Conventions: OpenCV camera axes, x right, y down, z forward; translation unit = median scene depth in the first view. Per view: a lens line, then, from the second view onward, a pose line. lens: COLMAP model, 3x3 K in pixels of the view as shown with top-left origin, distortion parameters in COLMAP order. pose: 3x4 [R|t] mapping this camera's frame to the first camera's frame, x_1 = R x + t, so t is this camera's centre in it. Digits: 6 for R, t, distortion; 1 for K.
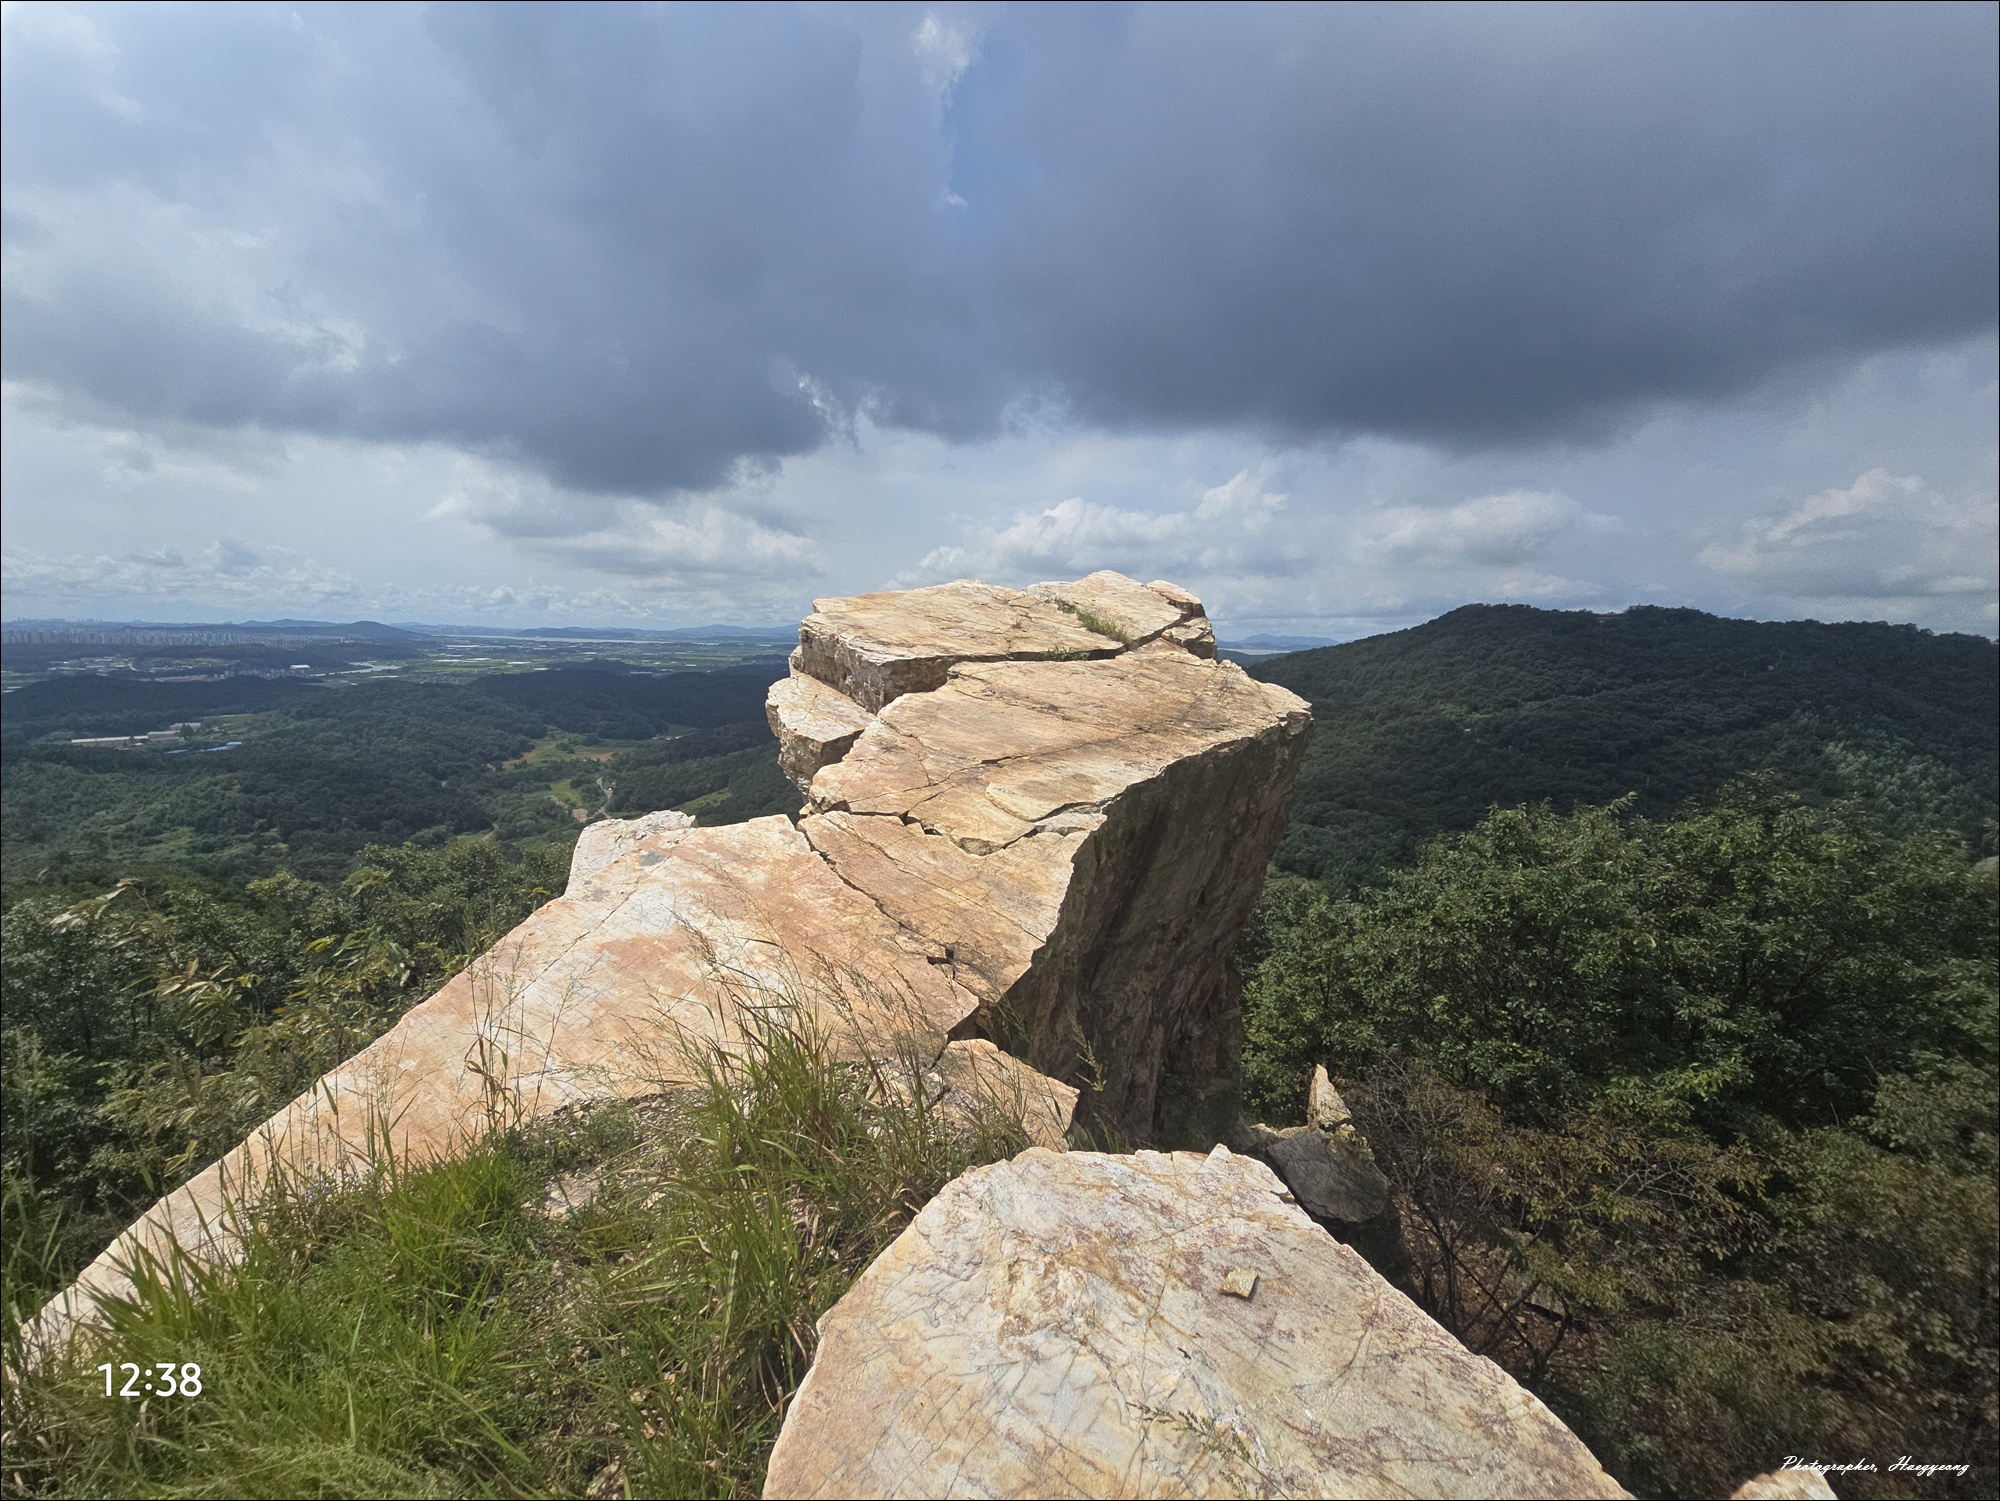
lens RADIAL K [[814.8, 0, 1000.0], [0, 814.8, 750.5], [0, 0, 1]] dist [0.000543, 0.000012]
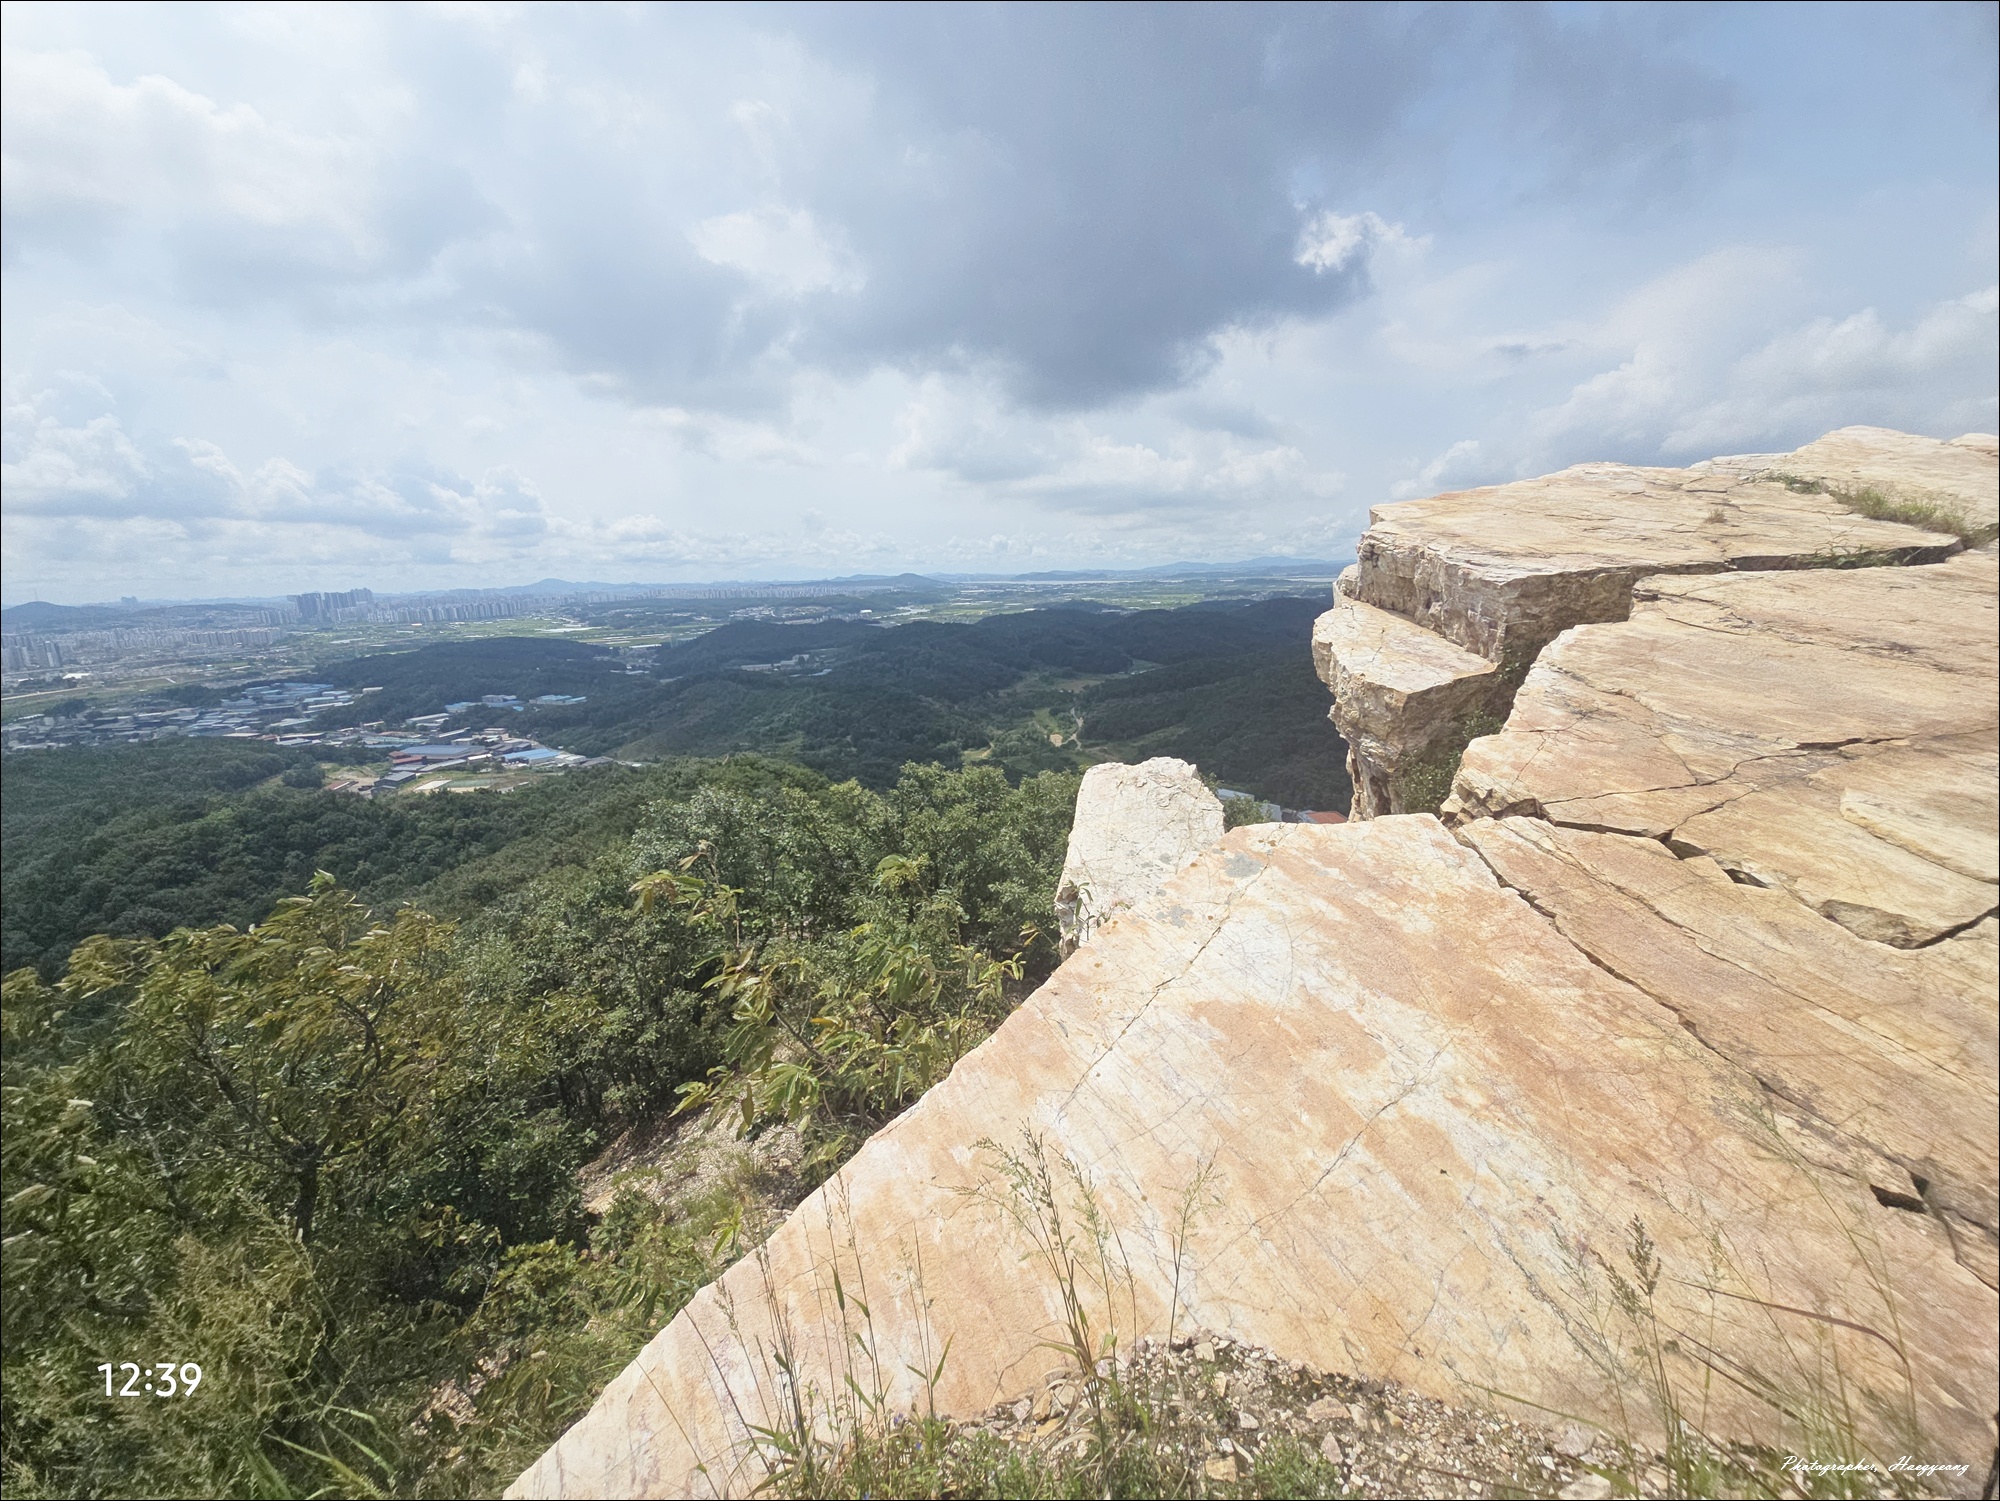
lens RADIAL K [[814.8, 0, 1000.0], [0, 814.8, 750.5], [0, 0, 1]] dist [0.000543, 0.000012]
pose [[0.854237, 0.069299, -0.515244, -0.181804], [-0.029374, 0.995926, 0.085251, -0.013158], [0.519053, -0.057690, 0.852793, 0.220611]]
